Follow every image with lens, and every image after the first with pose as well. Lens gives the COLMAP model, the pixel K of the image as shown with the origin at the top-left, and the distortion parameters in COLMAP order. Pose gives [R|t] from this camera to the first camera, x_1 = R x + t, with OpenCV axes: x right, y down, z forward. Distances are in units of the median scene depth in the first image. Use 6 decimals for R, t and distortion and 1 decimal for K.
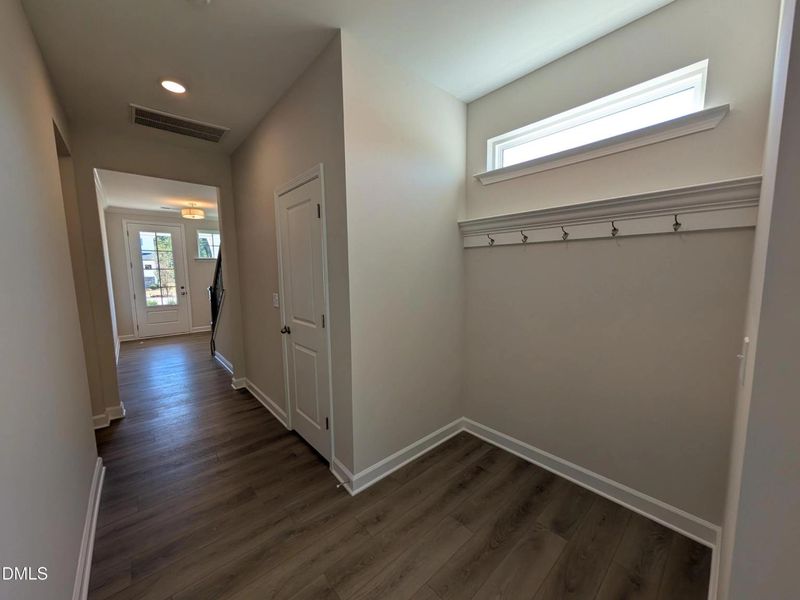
lens RADIAL K [[301.7, 0, 399.7], [0, 301.7, 303.2], [0, 0, 1]] dist [-0.000204, 0.000118]
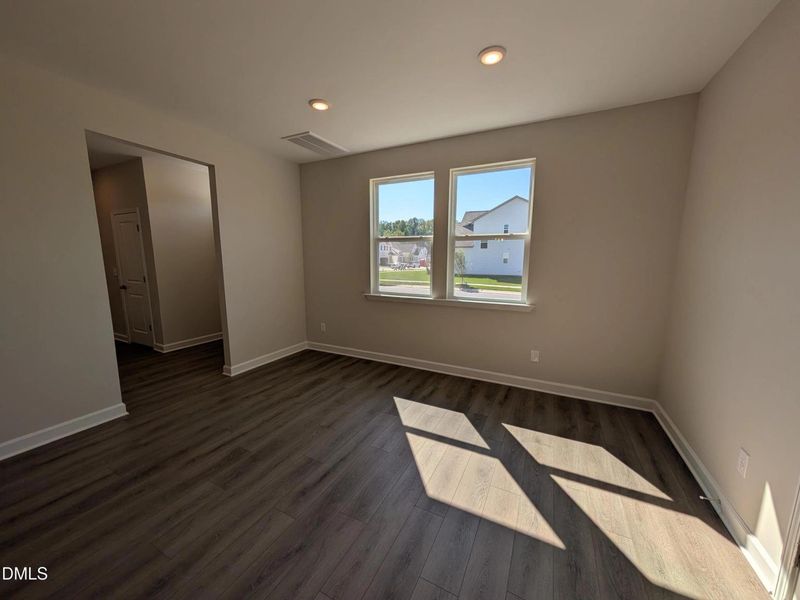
lens RADIAL K [[301.7, 0, 399.7], [0, 301.7, 303.2], [0, 0, 1]] dist [-0.000204, 0.000118]
pose [[0.932489, -0.037162, 0.359283, 0.662969], [0.021930, 0.998683, 0.046379, 0.171917], [-0.360533, -0.035369, 0.932076, -1.658289]]
